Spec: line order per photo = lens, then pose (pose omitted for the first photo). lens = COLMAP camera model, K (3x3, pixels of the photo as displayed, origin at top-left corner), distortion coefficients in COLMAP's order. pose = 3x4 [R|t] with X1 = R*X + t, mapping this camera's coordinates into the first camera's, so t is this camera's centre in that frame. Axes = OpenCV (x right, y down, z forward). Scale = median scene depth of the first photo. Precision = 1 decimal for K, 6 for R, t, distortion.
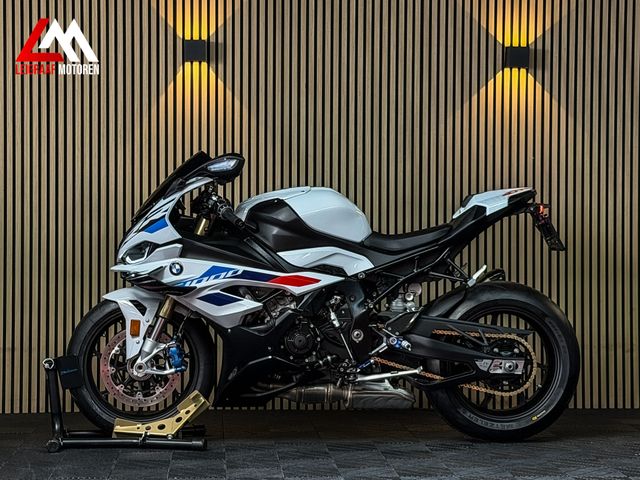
lens RADIAL K [[1465.9, 0, 320.0], [0, 1465.9, 240.0], [0, 0, 1]] dist [0.106336, 0.312944]
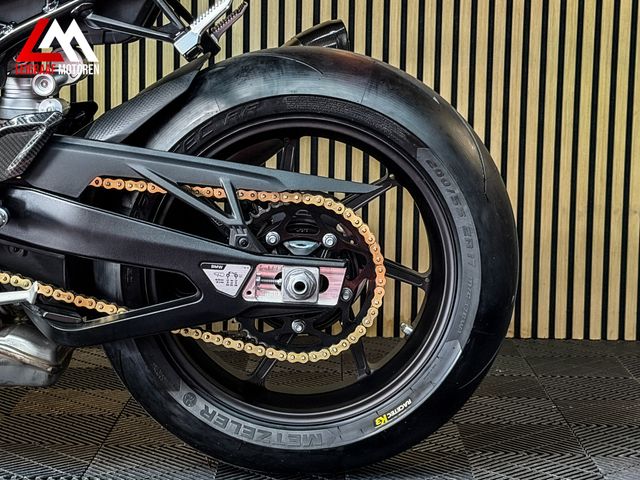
lens RADIAL K [[1460.0, 0, 303.9], [0, 1460.0, 241.1], [0, 0, 1]] dist [0.099697, 0.310371]
pose [[0.995318, 0.022833, -0.093920, 0.162286], [-0.011317, 0.992544, 0.121364, 0.032817], [0.095991, -0.119732, 0.988155, 0.652878]]
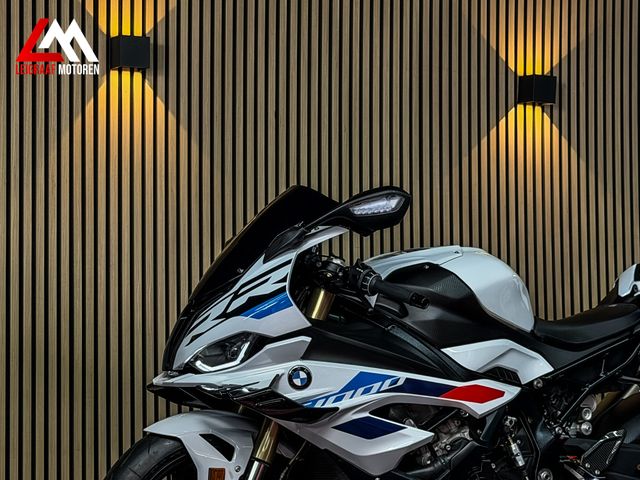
lens RADIAL K [[1460.0, 0, 303.9], [0, 1460.0, 241.1], [0, 0, 1]] dist [0.099697, 0.310371]
pose [[0.928964, 0.013042, 0.369939, -0.307523], [0.015705, 0.997091, -0.074589, 0.008151], [-0.369836, 0.075100, 0.926057, 0.435272]]
